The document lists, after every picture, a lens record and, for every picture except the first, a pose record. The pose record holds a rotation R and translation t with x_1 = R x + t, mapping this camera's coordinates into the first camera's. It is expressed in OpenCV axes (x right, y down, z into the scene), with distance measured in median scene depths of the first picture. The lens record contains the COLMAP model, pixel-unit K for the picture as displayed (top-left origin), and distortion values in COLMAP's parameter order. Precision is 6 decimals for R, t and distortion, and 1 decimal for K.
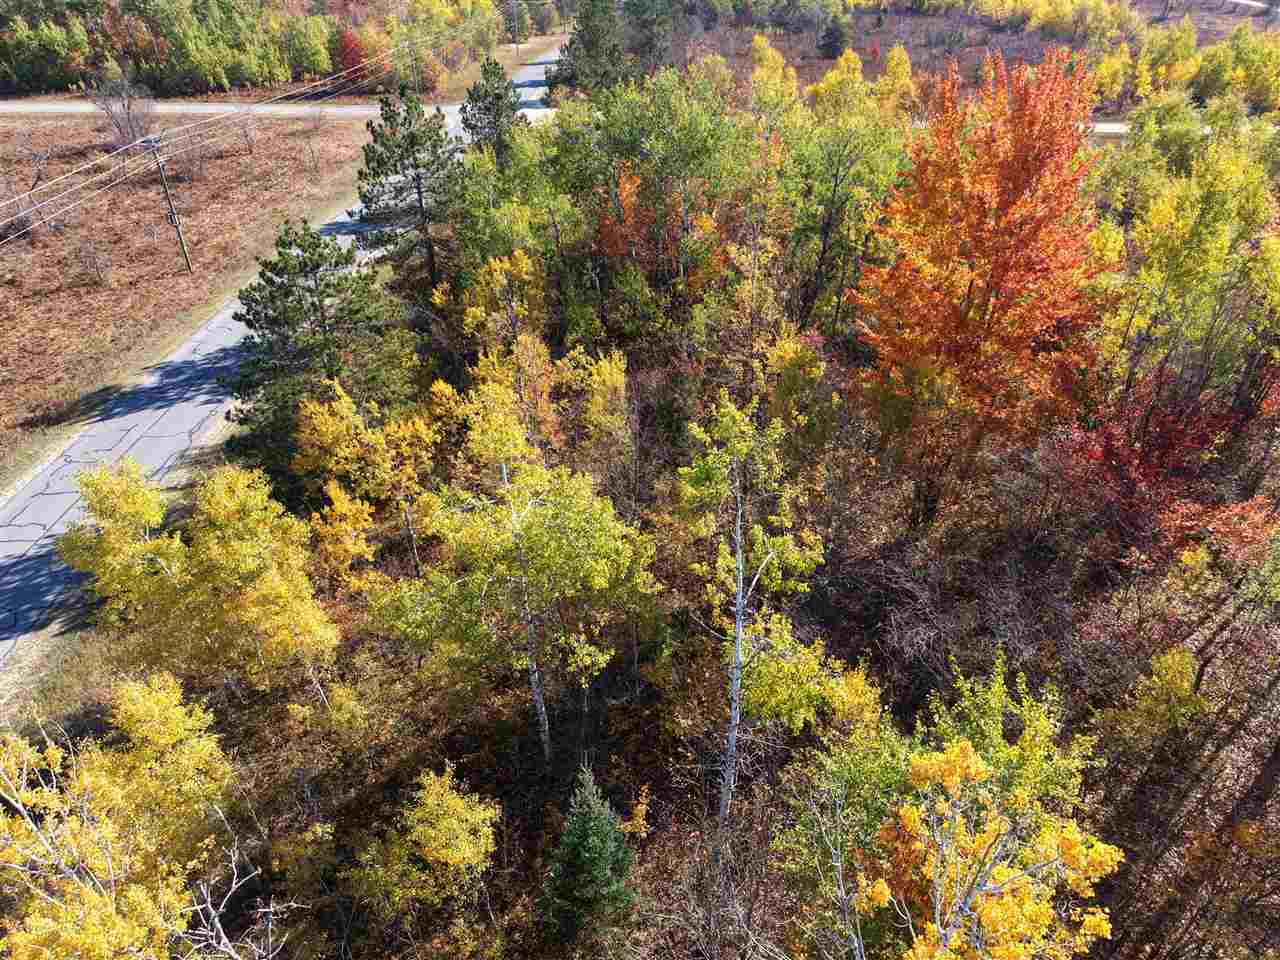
lens RADIAL K [[843.1, 0, 640.0], [0, 843.1, 480.0], [0, 0, 1]] dist [0.007386, 0.000463]
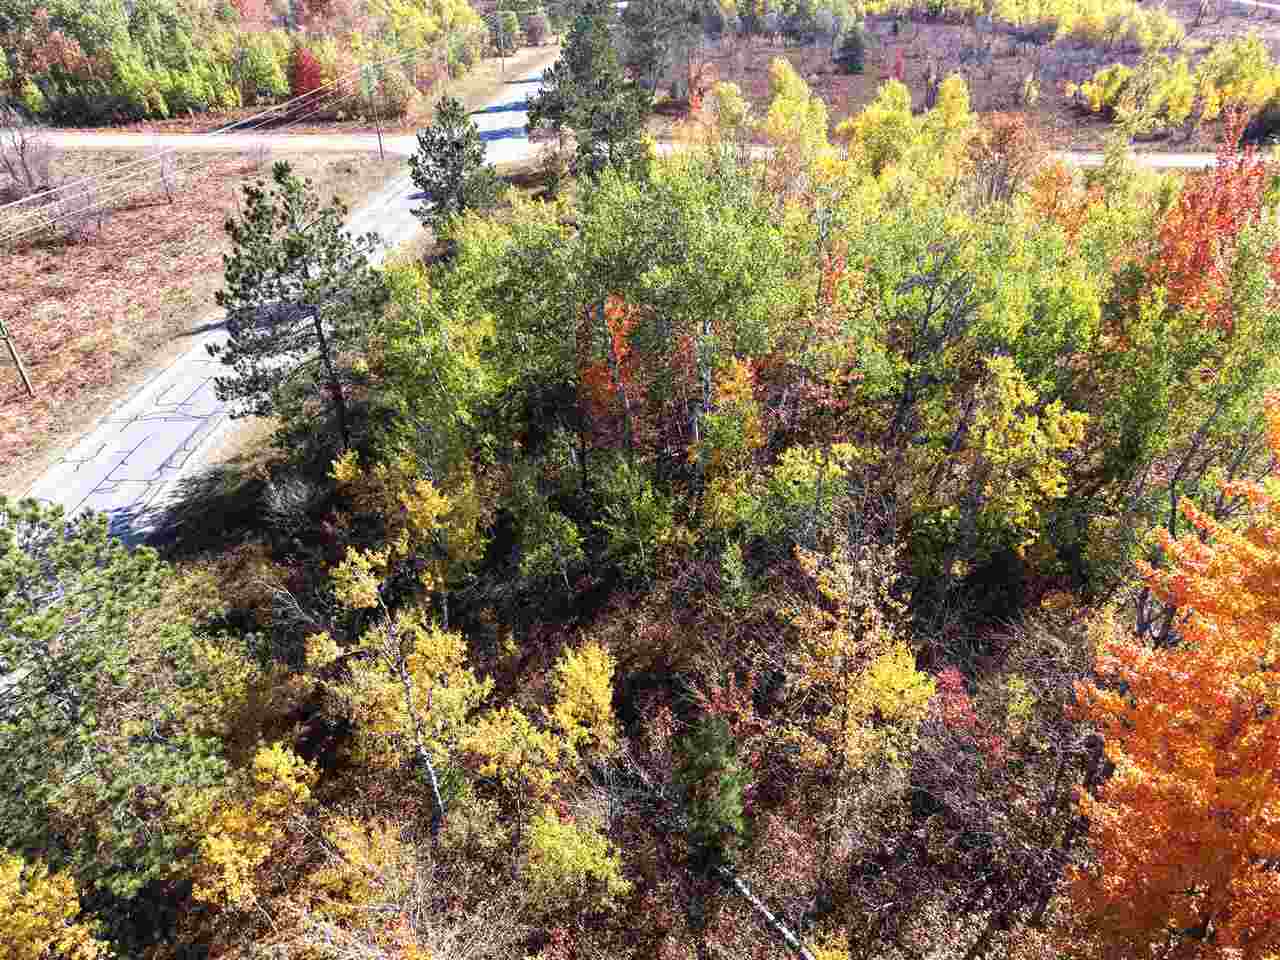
lens RADIAL K [[843.1, 0, 640.0], [0, 843.1, 480.0], [0, 0, 1]] dist [0.007386, 0.000463]
pose [[0.999997, -0.002332, -0.000975, 0.001474], [0.002330, 0.999995, -0.001943, -0.083824], [0.000980, 0.001941, 0.999998, 0.128110]]
